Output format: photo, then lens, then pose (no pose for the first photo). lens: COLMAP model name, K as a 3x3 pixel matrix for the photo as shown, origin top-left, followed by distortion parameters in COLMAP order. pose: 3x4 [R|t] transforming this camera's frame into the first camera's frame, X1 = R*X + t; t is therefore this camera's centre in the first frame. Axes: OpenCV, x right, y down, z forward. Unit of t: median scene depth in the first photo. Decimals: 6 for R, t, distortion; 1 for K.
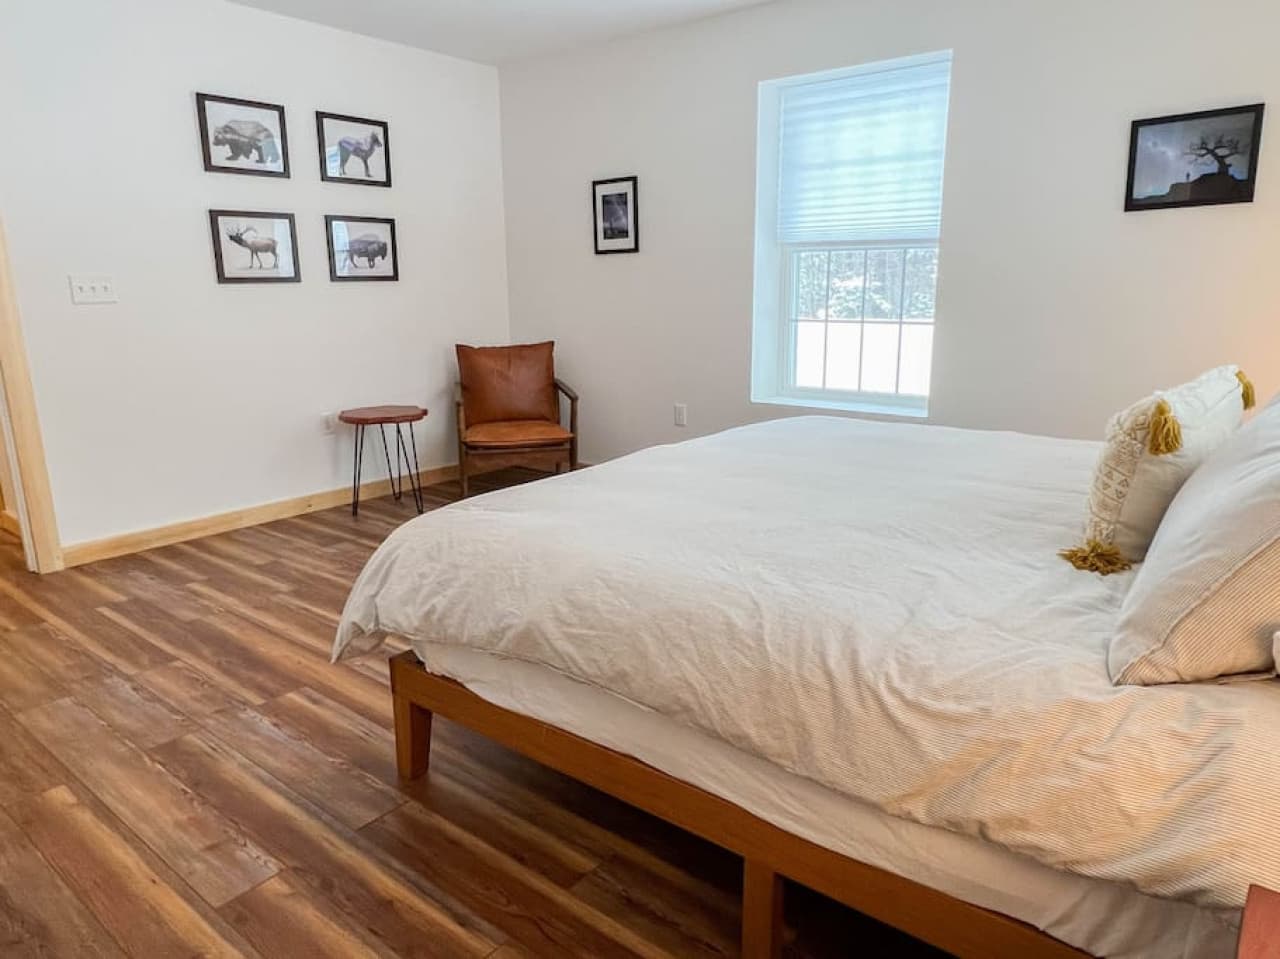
lens RADIAL K [[815.2, 0, 641.1], [0, 815.2, 475.6], [0, 0, 1]] dist [-0.009857, -0.001251]
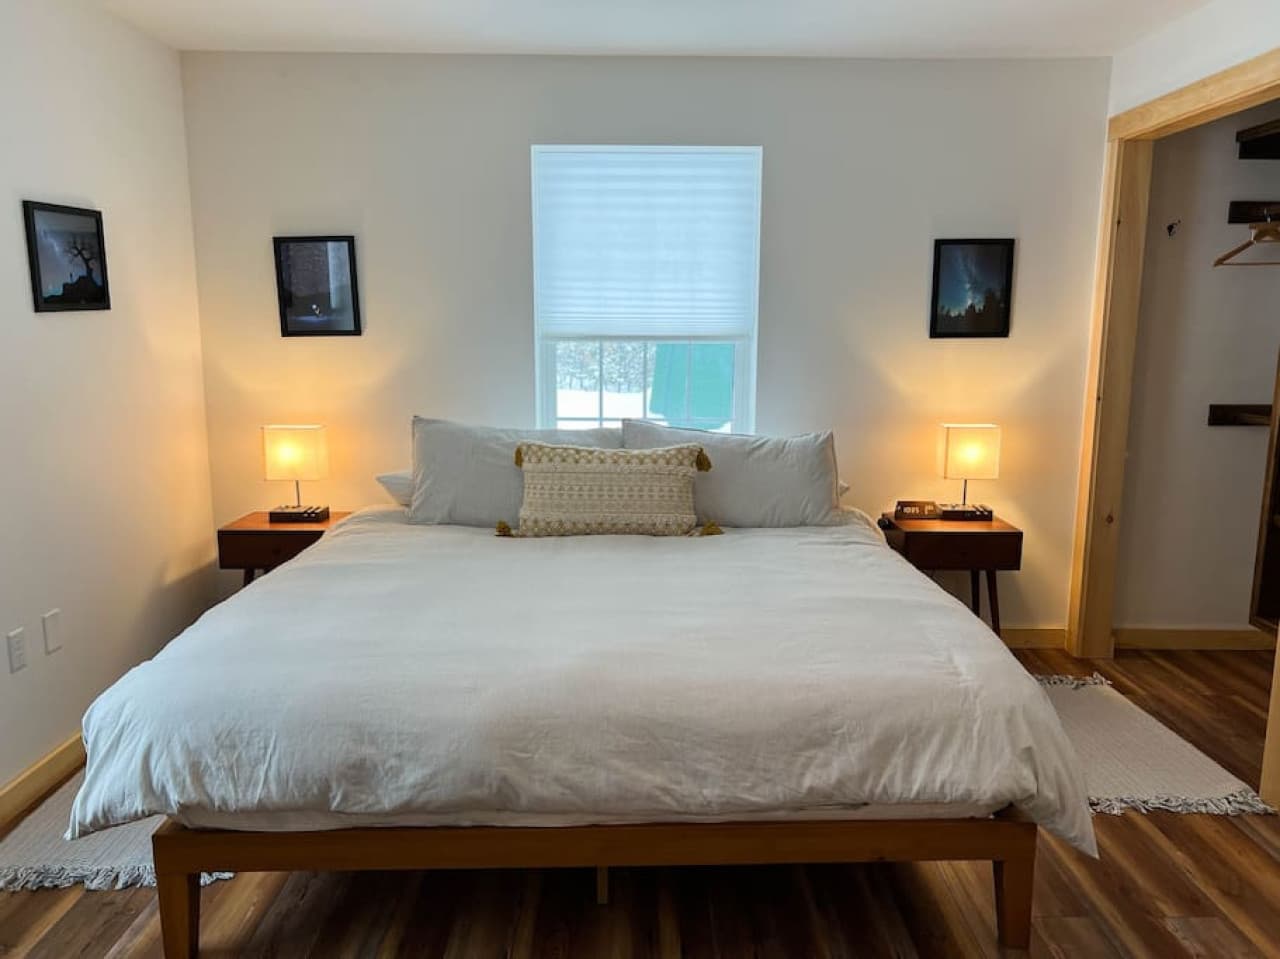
lens RADIAL K [[945.5, 0, 639.3], [0, 945.5, 488.0], [0, 0, 1]] dist [0.013479, -0.013647]
pose [[-0.610127, -0.132183, 0.781199, -0.542537], [0.182988, 0.935819, 0.301261, -0.360766], [-0.770883, 0.326758, -0.546781, 1.189104]]
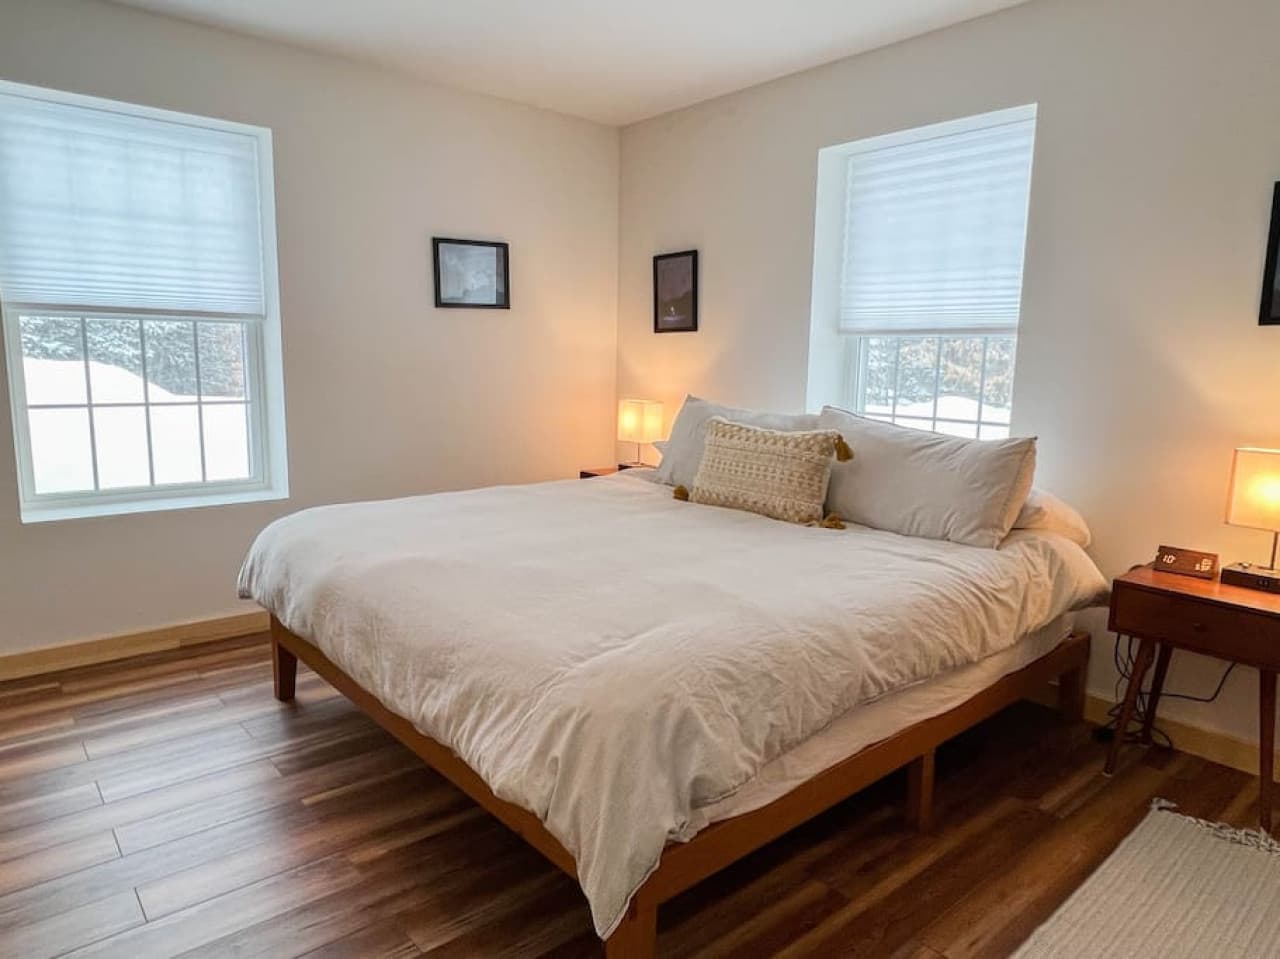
lens RADIAL K [[815.2, 0, 644.5], [0, 815.2, 467.9], [0, 0, 1]] dist [-0.009857, -0.001251]
pose [[0.204917, -0.120929, 0.971280, -0.632609], [0.203450, 0.975927, 0.078584, -0.124393], [-0.957401, 0.181504, 0.224587, 0.486173]]
